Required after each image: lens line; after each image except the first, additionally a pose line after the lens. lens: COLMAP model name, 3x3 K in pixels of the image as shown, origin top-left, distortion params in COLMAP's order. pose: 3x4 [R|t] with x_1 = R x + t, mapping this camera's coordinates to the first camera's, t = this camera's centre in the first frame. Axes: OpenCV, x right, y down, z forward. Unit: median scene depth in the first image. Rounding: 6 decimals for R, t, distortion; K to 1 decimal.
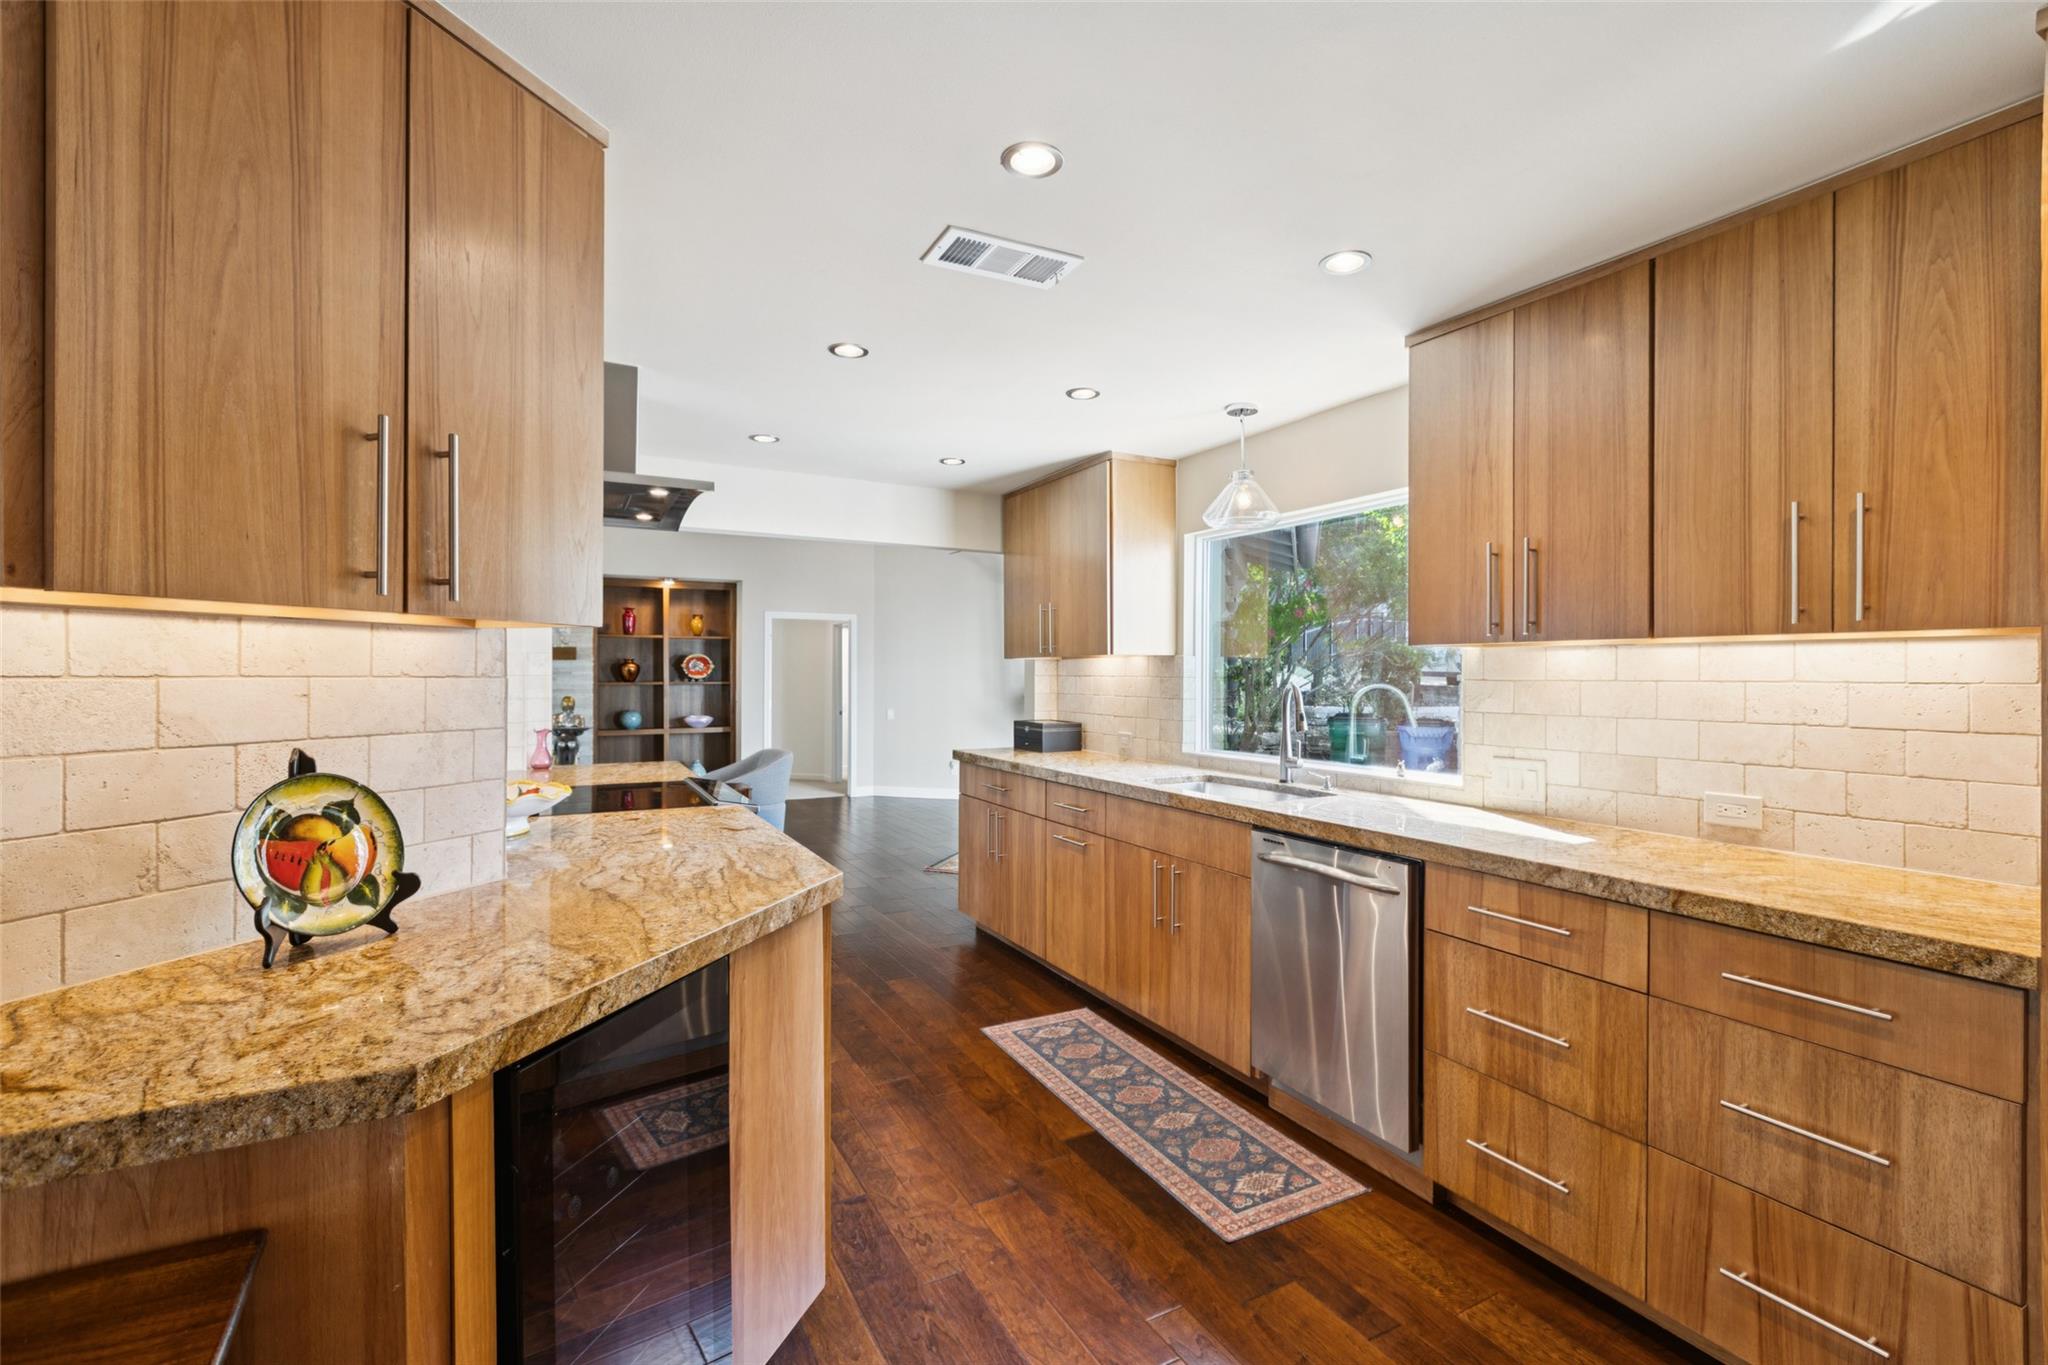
lens RADIAL K [[915.3, 0, 1023.4], [0, 915.3, 681.3], [0, 0, 1]] dist [-0.000041, 0.000104]
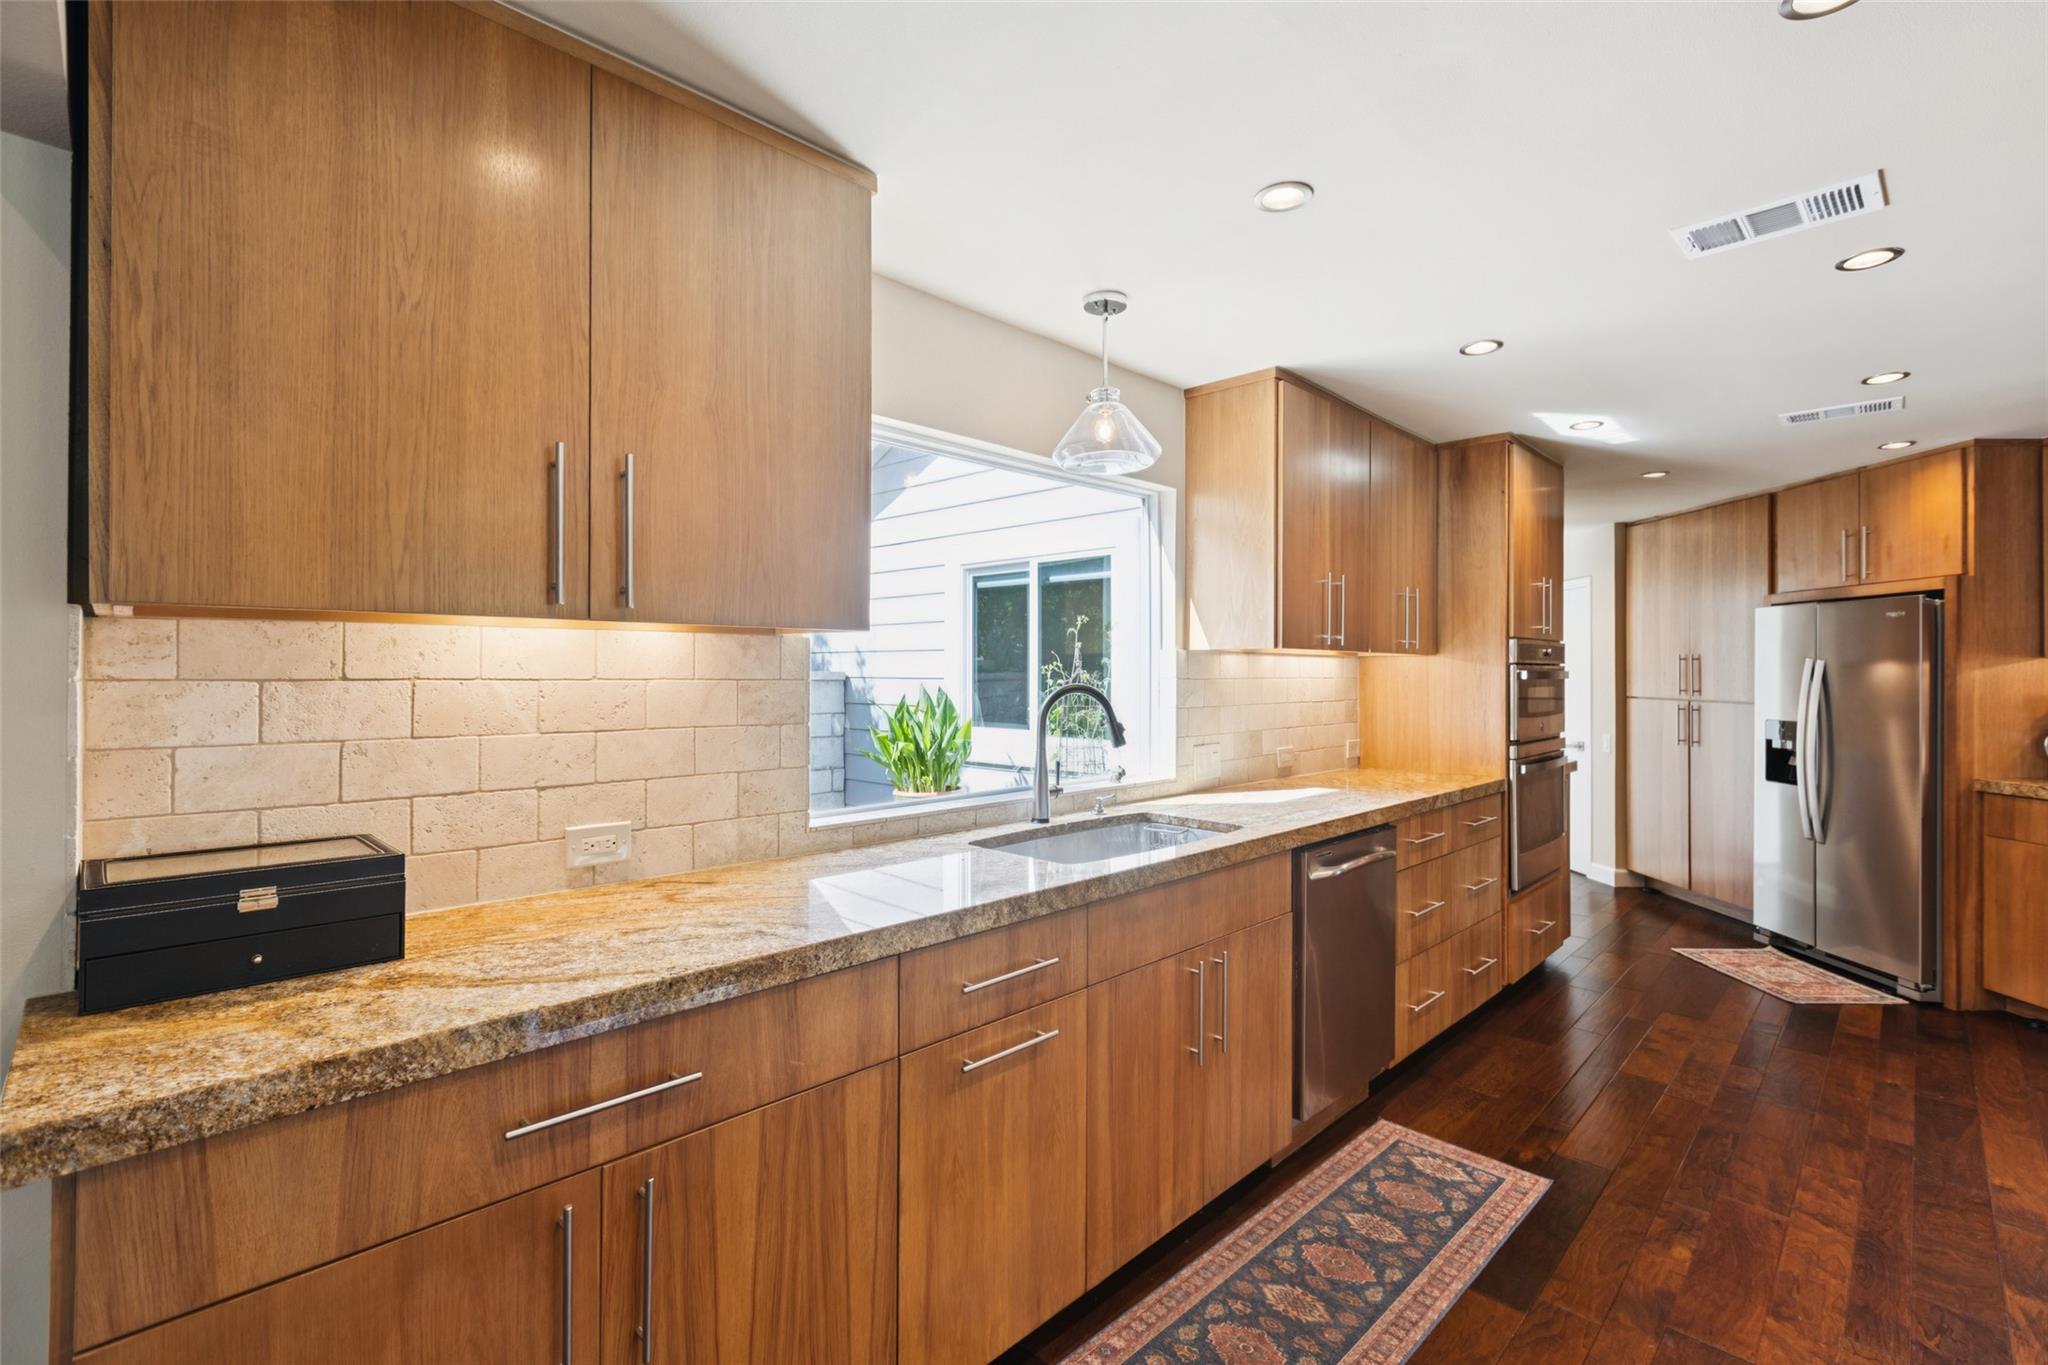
lens RADIAL K [[915.3, 0, 1032.0], [0, 915.3, 668.9], [0, 0, 1]] dist [-0.000041, 0.000104]
pose [[-0.305311, -0.001749, 0.952251, -0.526442], [0.003210, 0.999991, 0.002866, -0.017741], [-0.952247, 0.003931, -0.305303, 1.579316]]
